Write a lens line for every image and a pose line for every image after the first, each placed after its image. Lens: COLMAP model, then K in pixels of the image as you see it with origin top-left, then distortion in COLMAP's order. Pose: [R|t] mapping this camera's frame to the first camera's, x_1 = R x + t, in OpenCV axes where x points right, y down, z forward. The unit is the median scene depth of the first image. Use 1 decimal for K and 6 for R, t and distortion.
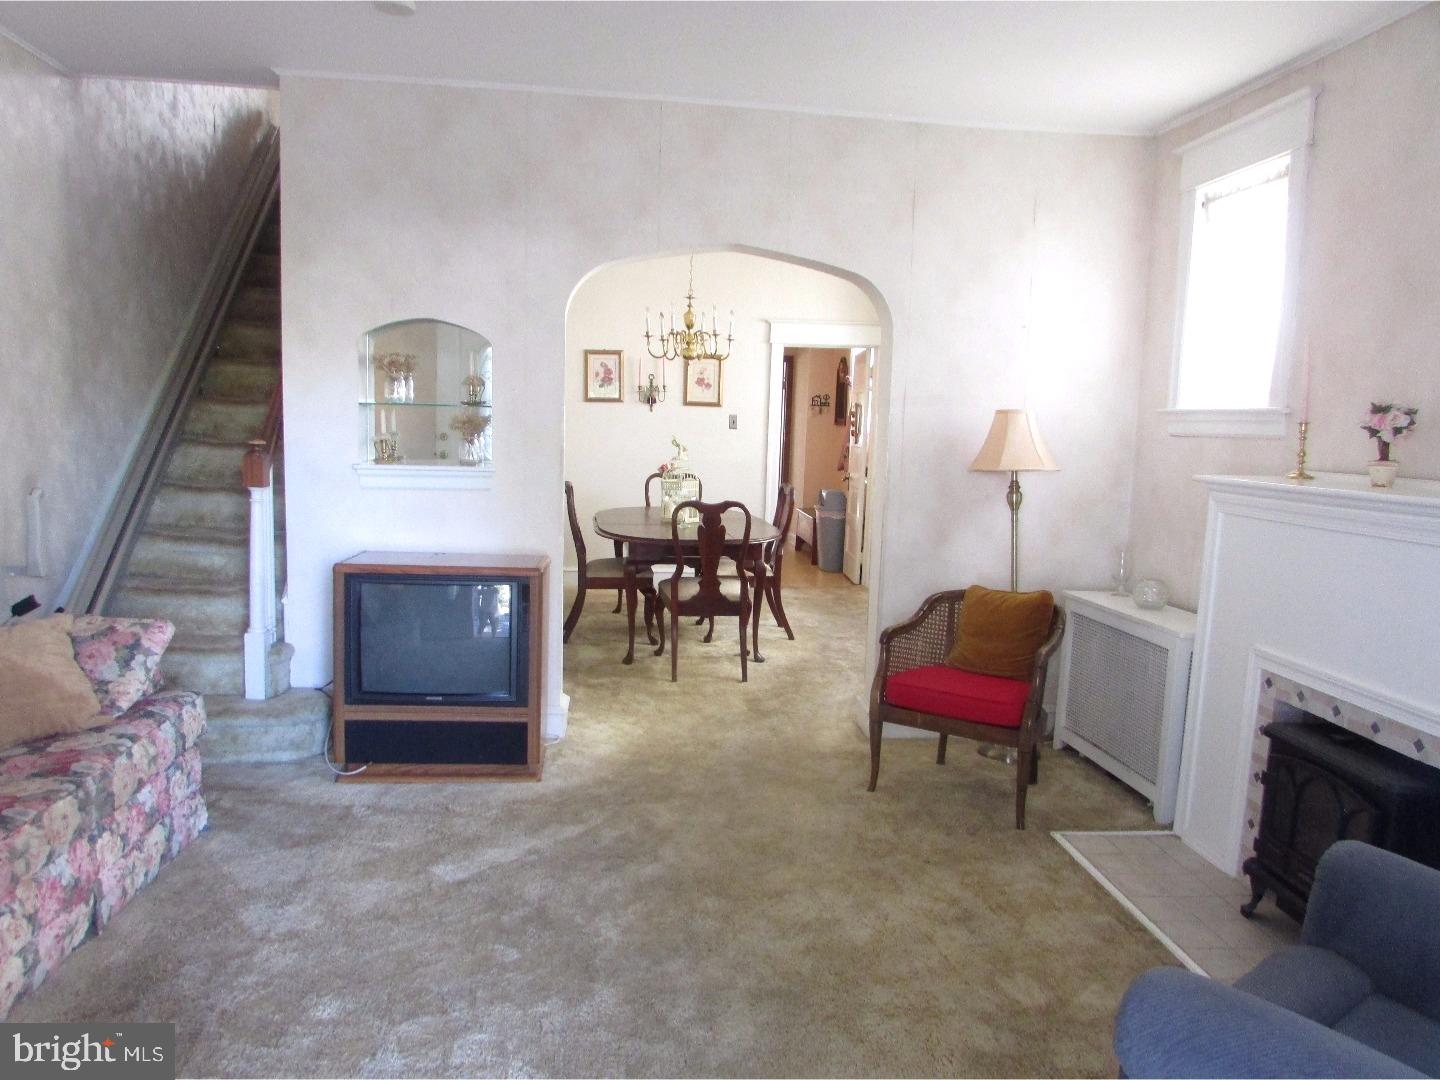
lens RADIAL K [[1022.8, 0, 713.3], [0, 1022.8, 545.6], [0, 0, 1]] dist [-0.034645, 0.018852]
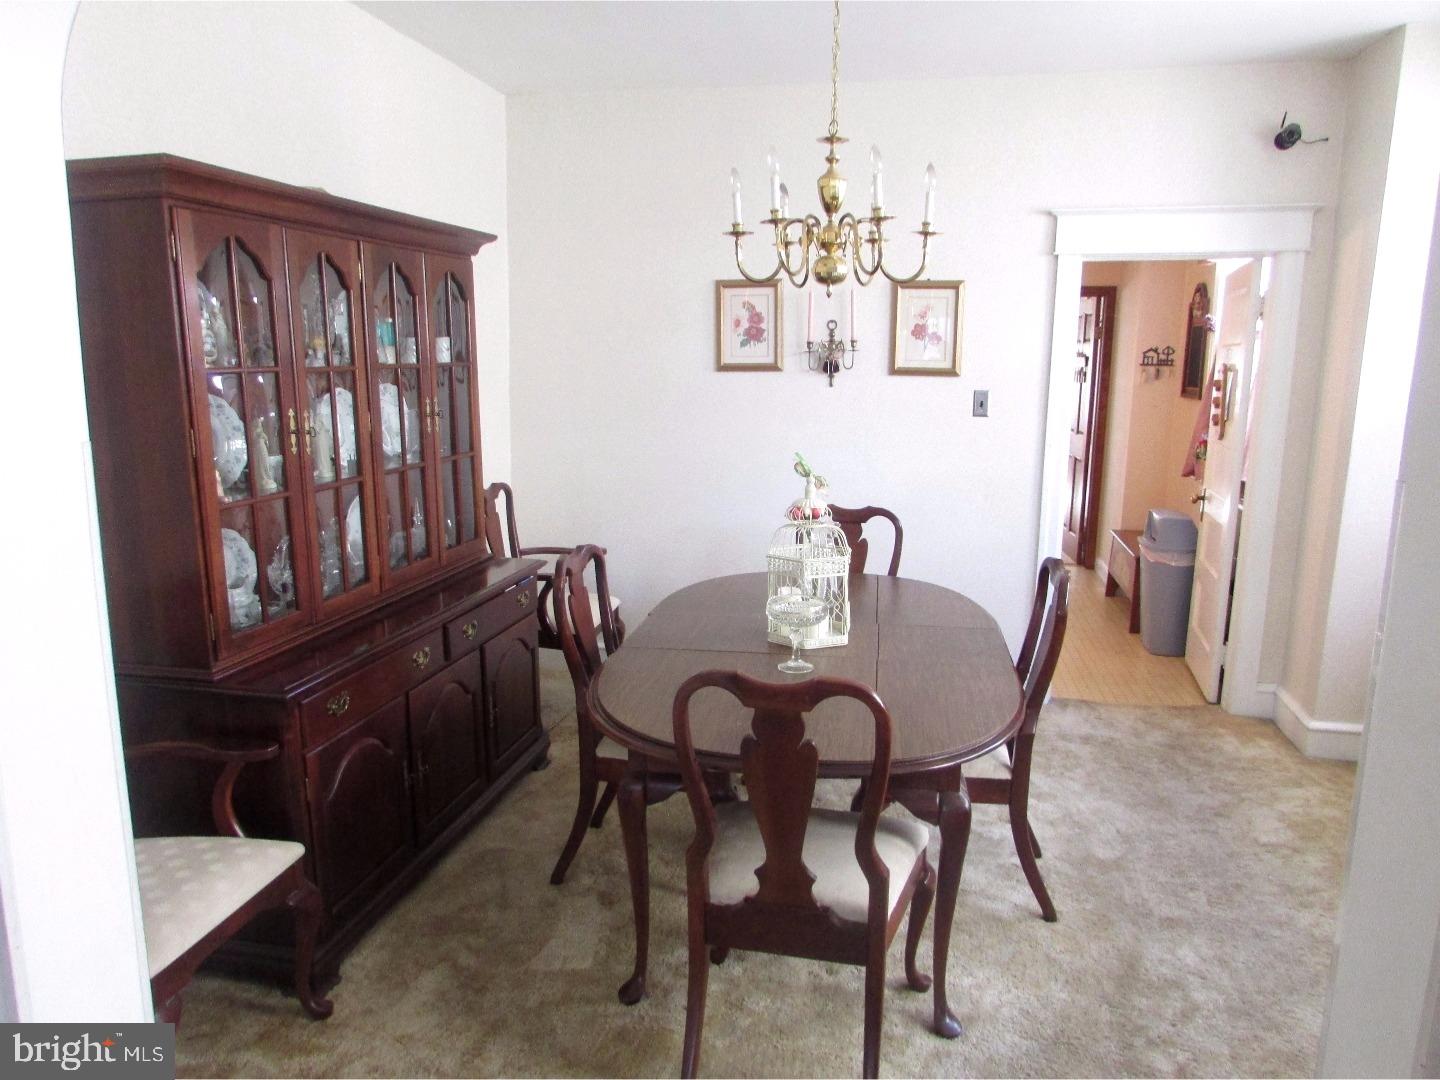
lens RADIAL K [[1007.0, 0, 720.0], [0, 1007.0, 540.0], [0, 0, 1]] dist [-0.000258, 0.000548]
pose [[0.951875, 0.037004, -0.304246, 0.054842], [-0.024302, 0.998672, 0.045432, -0.068727], [0.305523, -0.035852, 0.951510, 0.438146]]
